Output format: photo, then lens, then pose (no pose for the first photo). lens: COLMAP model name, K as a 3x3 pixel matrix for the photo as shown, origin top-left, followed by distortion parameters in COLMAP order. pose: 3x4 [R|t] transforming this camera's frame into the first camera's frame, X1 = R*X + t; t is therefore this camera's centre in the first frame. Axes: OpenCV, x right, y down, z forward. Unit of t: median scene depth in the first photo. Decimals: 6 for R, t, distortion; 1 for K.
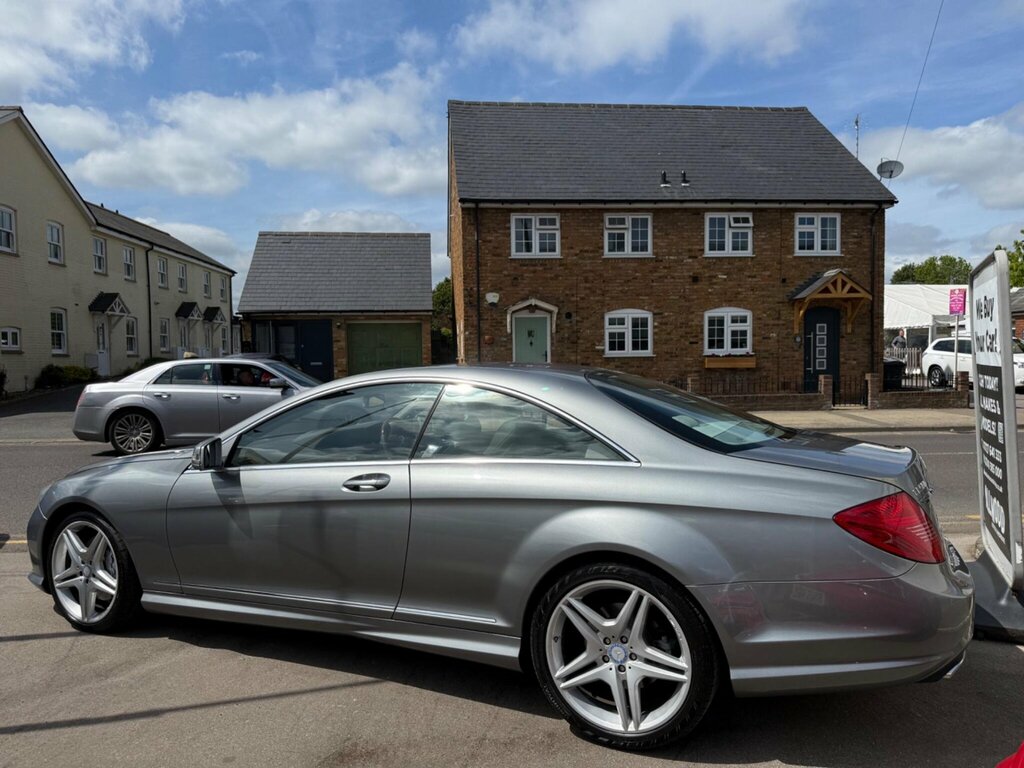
lens RADIAL K [[724.6, 0, 504.0], [0, 724.6, 389.2], [0, 0, 1]] dist [0.108138, -0.180208]
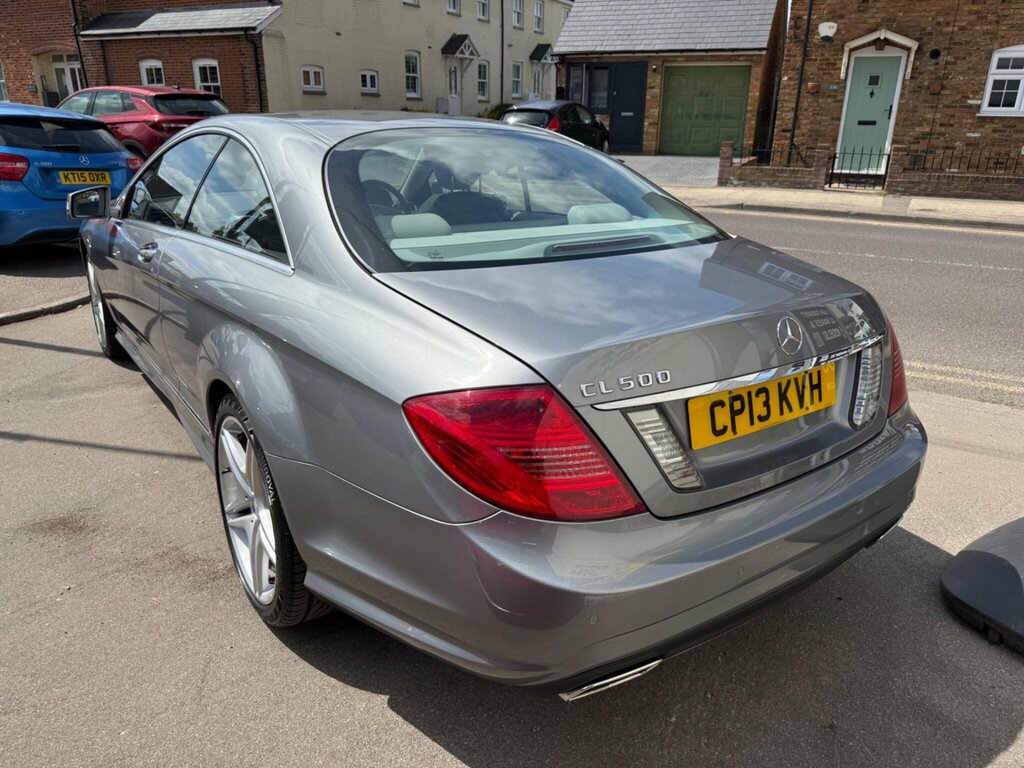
lens RADIAL K [[742.8, 0, 512.0], [0, 742.8, 384.0], [0, 0, 1]] dist [-0.002216, -0.002959]
pose [[0.872495, 0.193726, -0.448579, 0.115580], [-0.047210, 0.947174, 0.317228, -0.003495], [0.486338, -0.255602, 0.835550, 0.082074]]
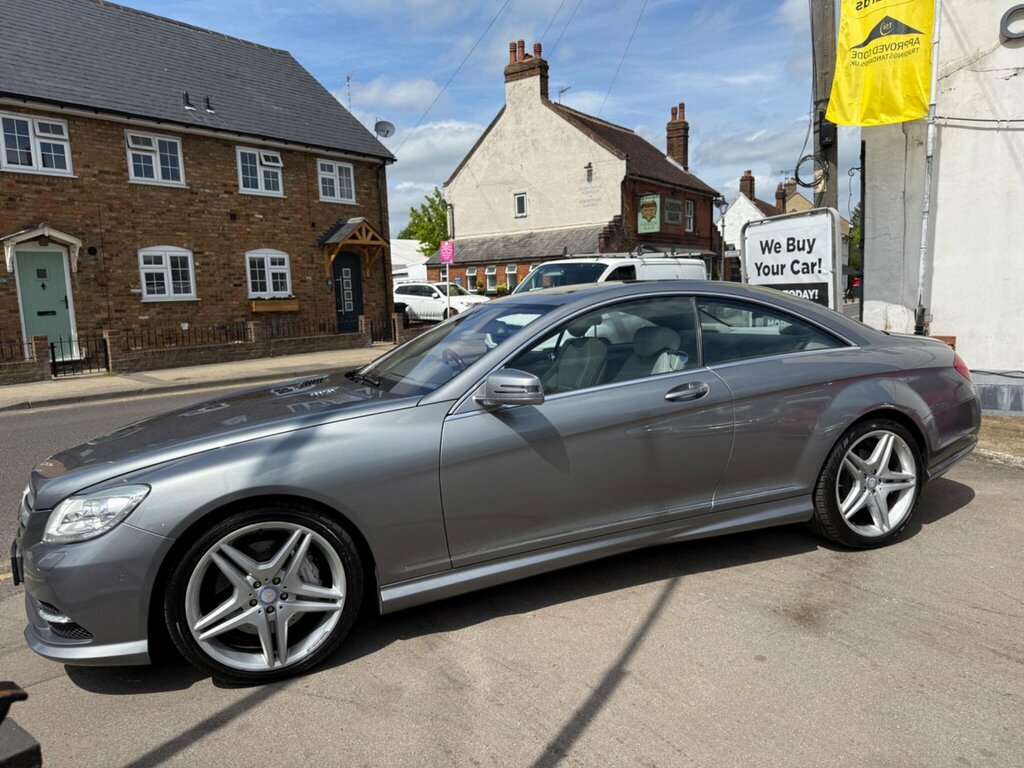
lens RADIAL K [[737.7, 0, 520.9], [0, 737.7, 388.6], [0, 0, 1]] dist [0.016713, -0.021077]
pose [[0.668492, -0.105574, 0.736188, -0.212472], [0.057235, 0.994241, 0.090608, 0.003123], [-0.741514, -0.018435, 0.670684, 0.091184]]
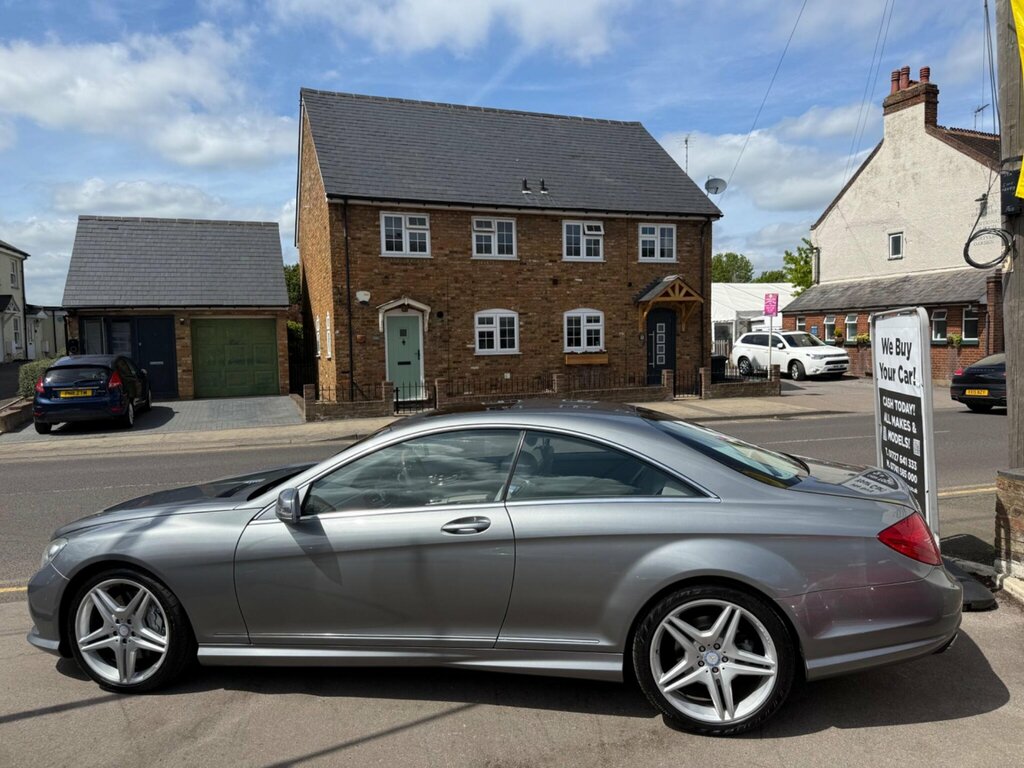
lens RADIAL K [[723.0, 0, 518.7], [0, 723.0, 388.0], [0, 0, 1]] dist [0.119139, -0.181925]
pose [[0.963960, -0.022109, 0.265129, -0.076154], [0.016806, 0.999611, 0.022254, -0.019445], [-0.265518, -0.016997, 0.963956, -0.012980]]
